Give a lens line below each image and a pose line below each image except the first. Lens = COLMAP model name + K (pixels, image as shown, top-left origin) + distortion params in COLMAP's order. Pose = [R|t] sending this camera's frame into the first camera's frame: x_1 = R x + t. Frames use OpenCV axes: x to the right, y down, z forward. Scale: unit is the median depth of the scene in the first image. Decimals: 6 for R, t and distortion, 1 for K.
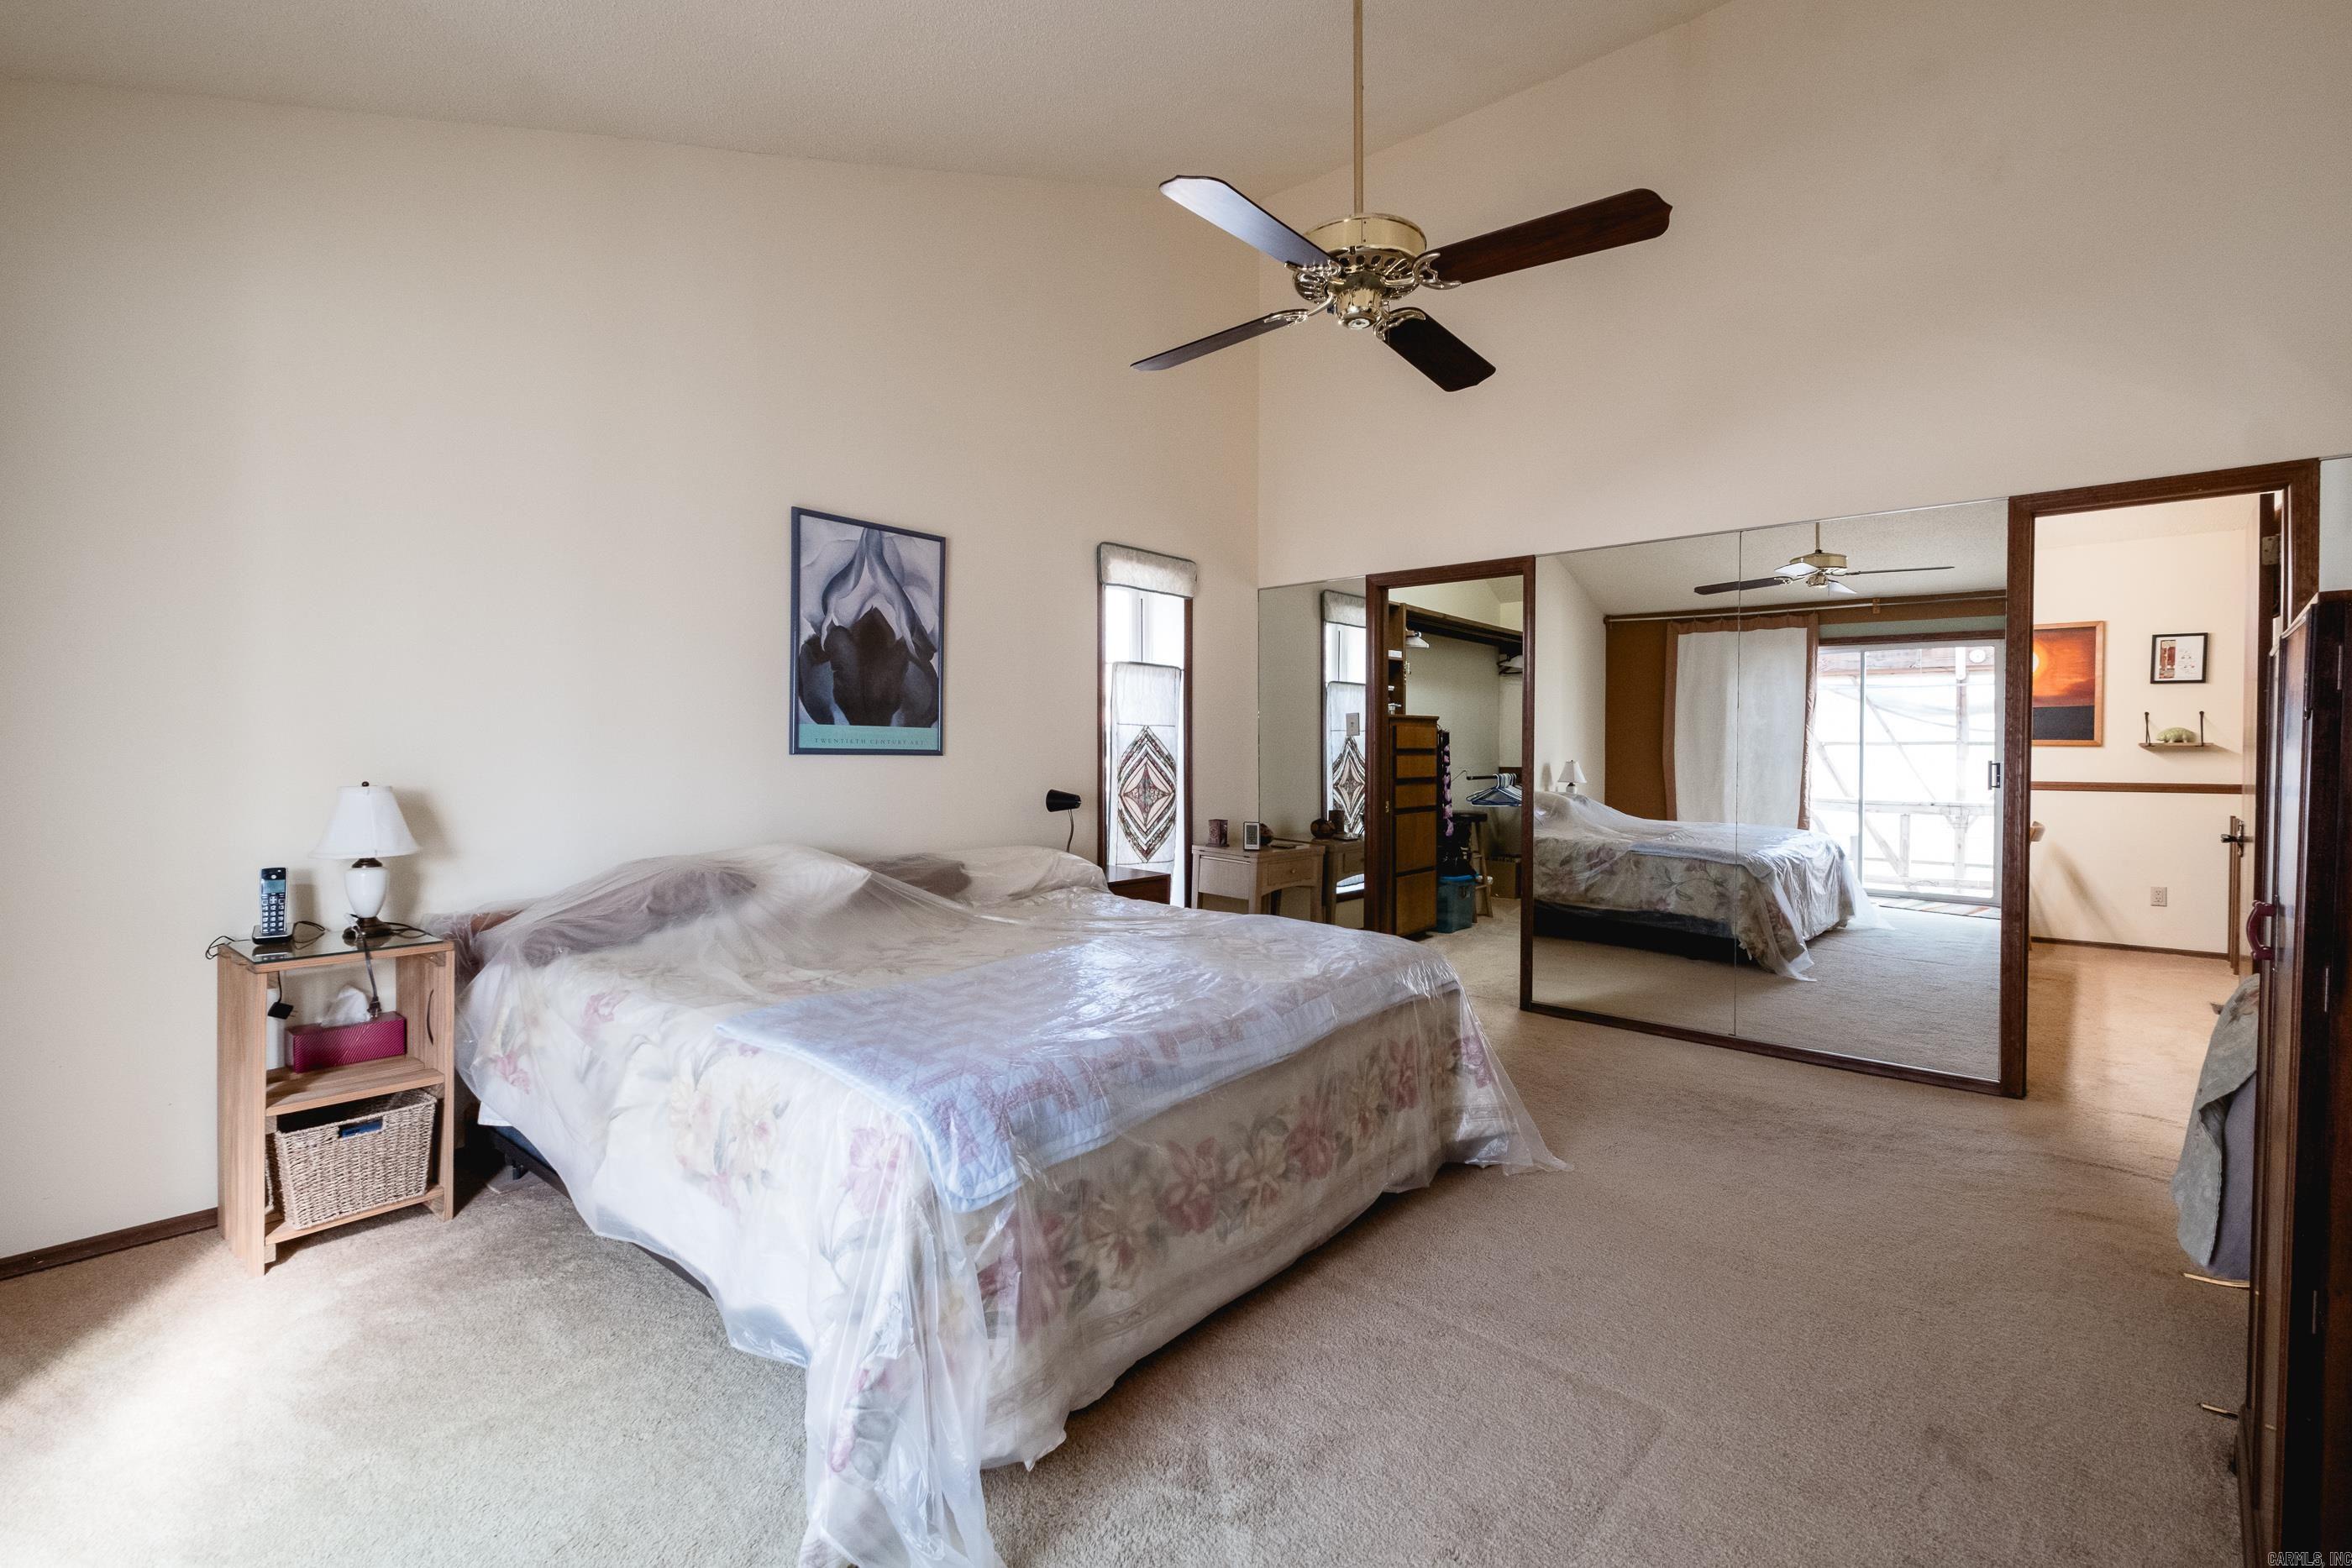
lens RADIAL K [[1013.2, 0, 1185.5], [0, 1013.2, 780.9], [0, 0, 1]] dist [0.003632, -0.000634]
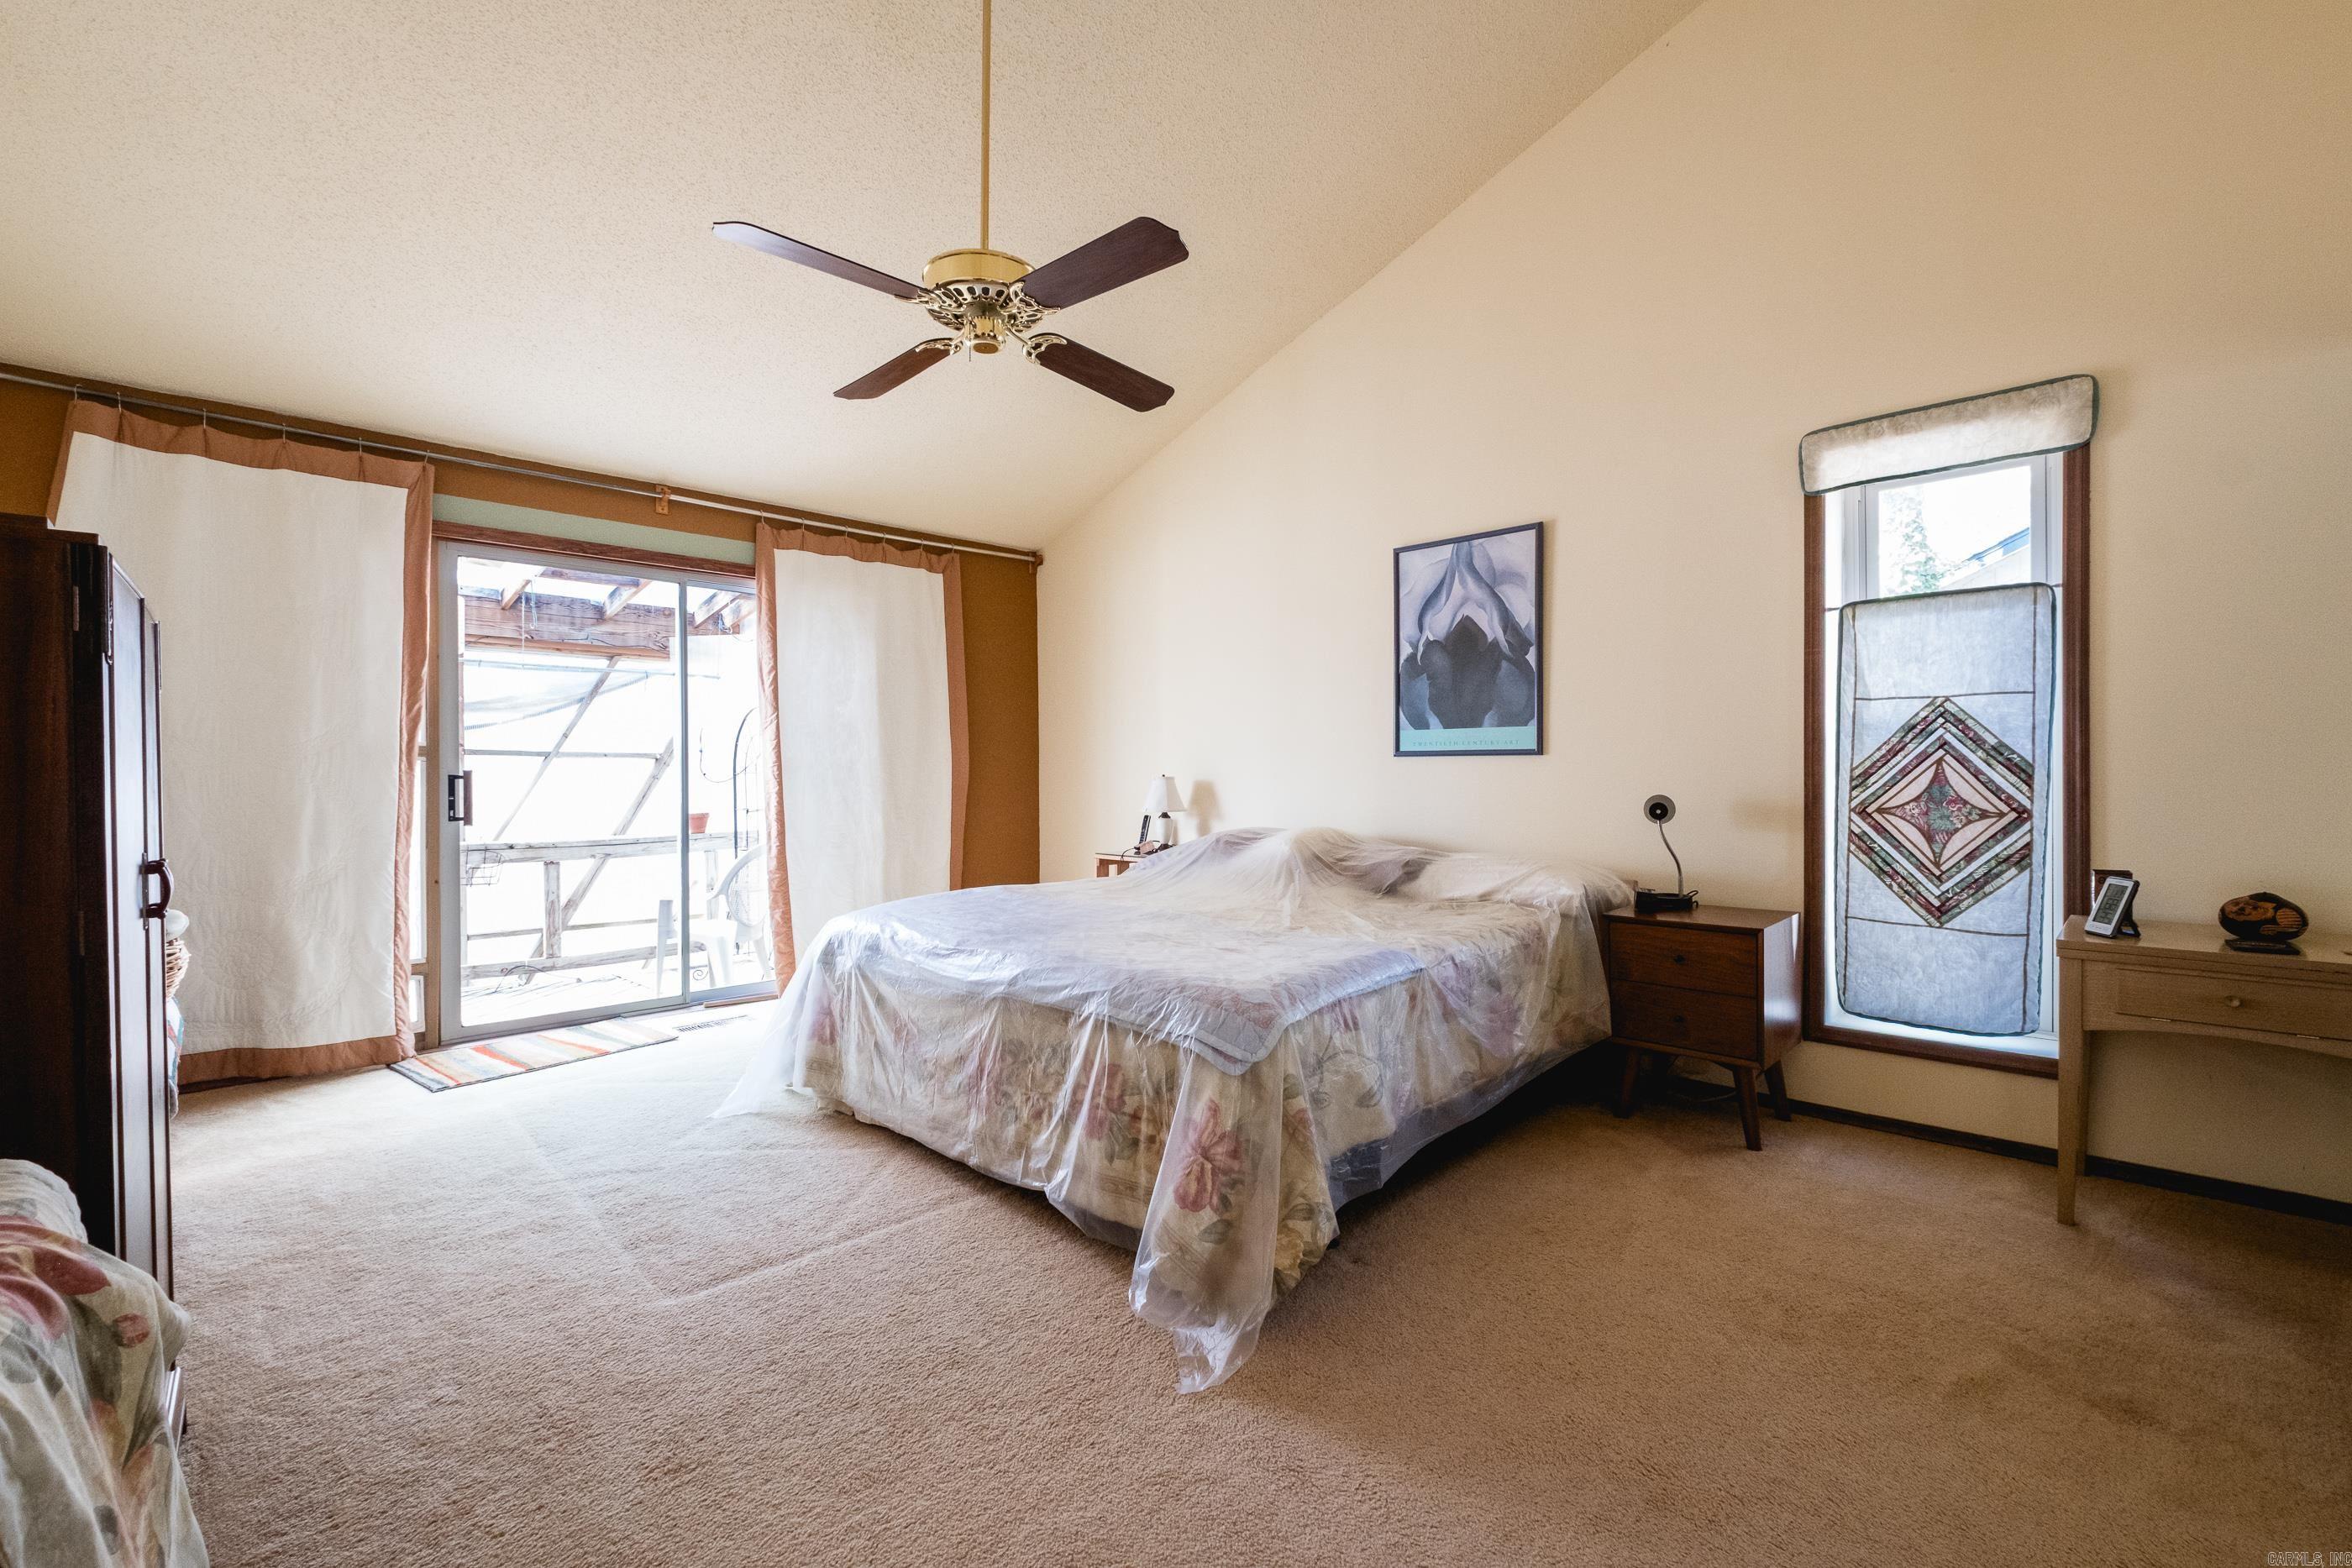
lens RADIAL K [[1013.2, 0, 1185.5], [0, 1013.2, 780.9], [0, 0, 1]] dist [0.003632, -0.000634]
pose [[-0.061993, -0.001792, -0.998075, 0.733930], [-0.024669, 0.999696, -0.000262, 0.007351], [0.997772, 0.024605, -0.062018, 0.753482]]
